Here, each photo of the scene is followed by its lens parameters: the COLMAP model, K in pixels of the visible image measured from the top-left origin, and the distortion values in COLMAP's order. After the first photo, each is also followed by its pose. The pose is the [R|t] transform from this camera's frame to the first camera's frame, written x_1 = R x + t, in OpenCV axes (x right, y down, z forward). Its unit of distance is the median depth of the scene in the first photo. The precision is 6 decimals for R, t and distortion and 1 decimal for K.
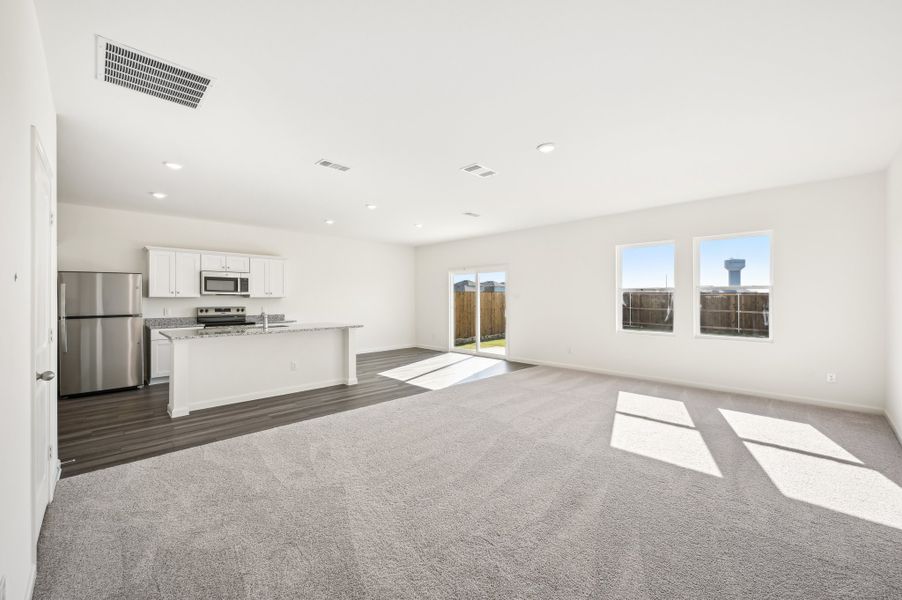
lens RADIAL K [[356.5, 0, 459.4], [0, 356.5, 301.5], [0, 0, 1]] dist [0.000798, 0.000162]
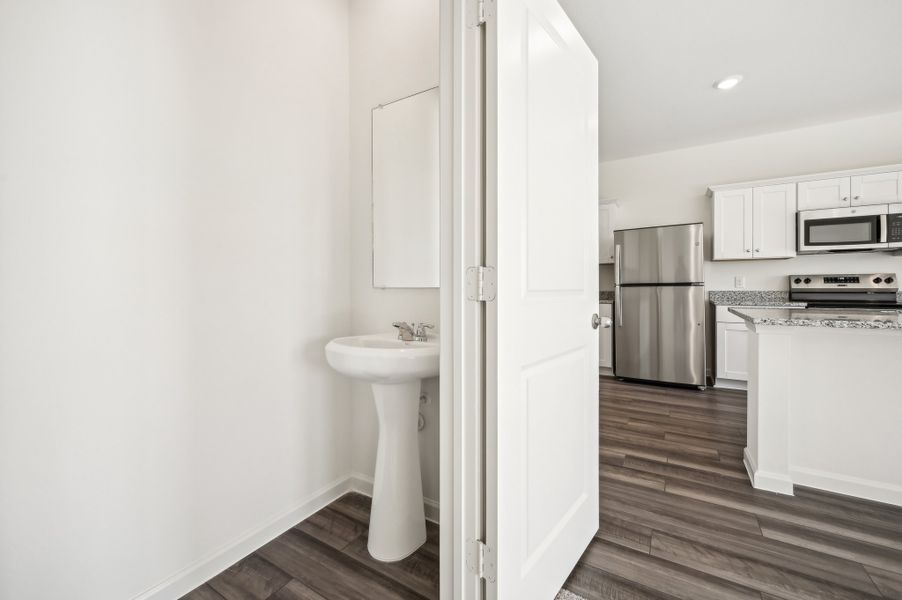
lens RADIAL K [[366.5, 0, 451.0], [0, 366.5, 283.0], [0, 0, 1]] dist [0.011278, 0.000014]
pose [[0.223390, -0.002289, -0.974727, -0.261318], [-0.001315, 0.999996, -0.002649, 0.033504], [0.974728, 0.001874, 0.223386, 0.312583]]
